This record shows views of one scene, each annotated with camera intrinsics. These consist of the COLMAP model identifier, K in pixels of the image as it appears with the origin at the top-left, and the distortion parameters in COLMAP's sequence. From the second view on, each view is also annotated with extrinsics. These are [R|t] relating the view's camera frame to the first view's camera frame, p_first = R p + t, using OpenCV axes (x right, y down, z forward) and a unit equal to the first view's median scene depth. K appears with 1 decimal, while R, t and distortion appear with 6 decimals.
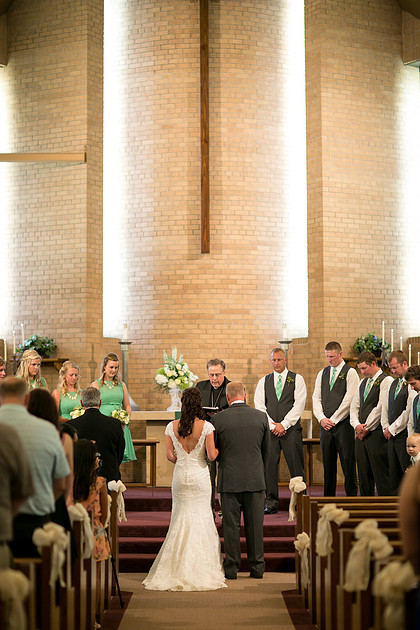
lens RADIAL K [[1512.9, 0, 210.0], [0, 1512.9, 315.0], [0, 0, 1]] dist [-0.086348, -0.116006]
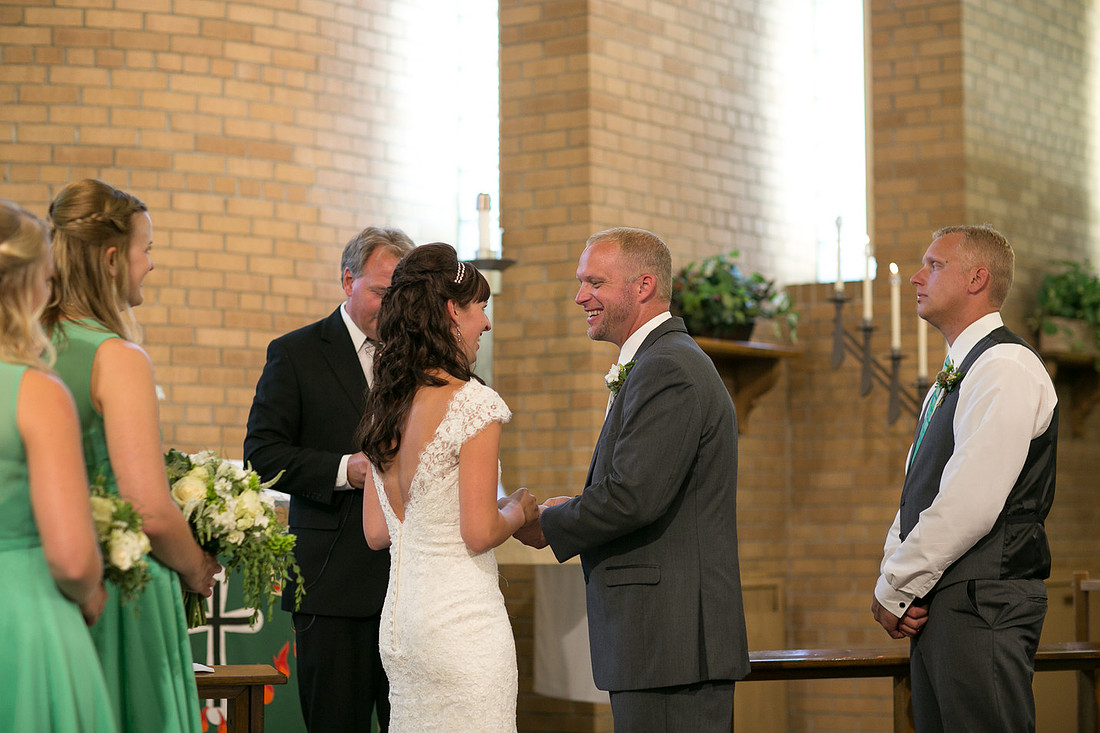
lens RADIAL K [[2641.6, 0, 550.0], [0, 2641.6, 366.5], [0, 0, 1]] dist [-0.086348, -0.116006]
pose [[0.890276, 0.031799, 0.454309, -0.140068], [-0.026413, 0.999485, -0.018198, 0.041607], [-0.454654, 0.004202, 0.890658, 0.576920]]
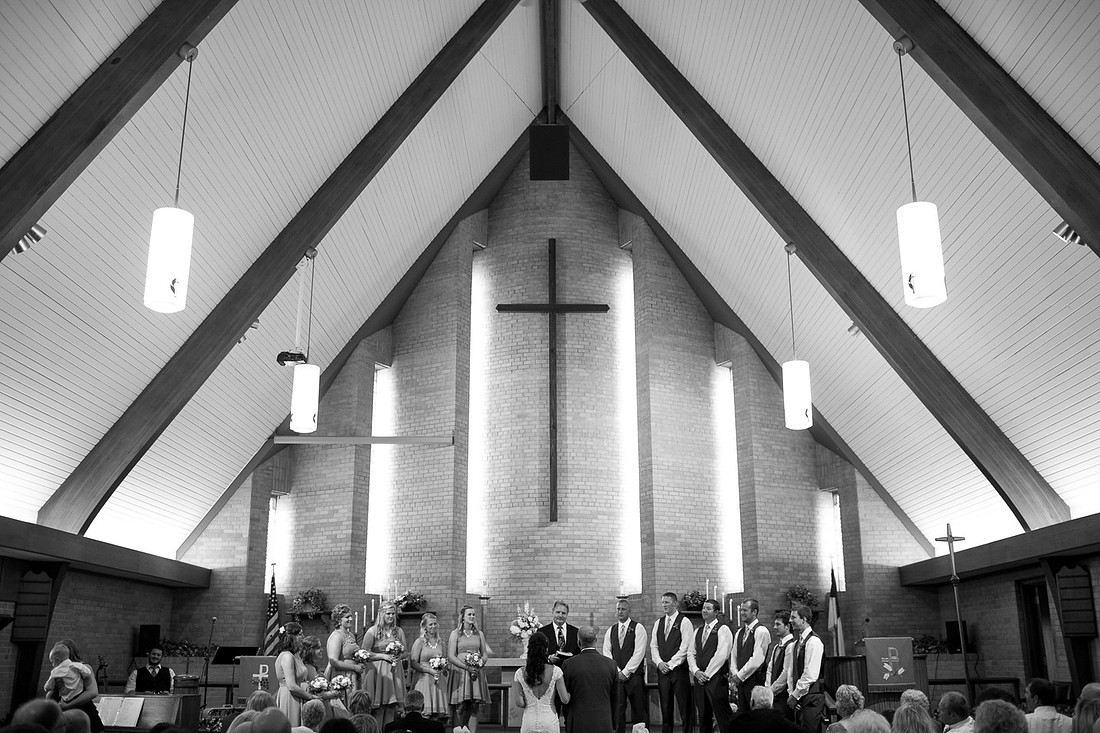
lens RADIAL K [[1062.8, 0, 550.0], [0, 1062.8, 366.5], [0, 0, 1]] dist [-0.091857, -0.001282]
pose [[0.999979, -0.000325, -0.006461, -0.000544], [-0.001016, 0.978452, -0.206471, 0.011765], [0.006389, 0.206473, 0.978431, 0.165843]]
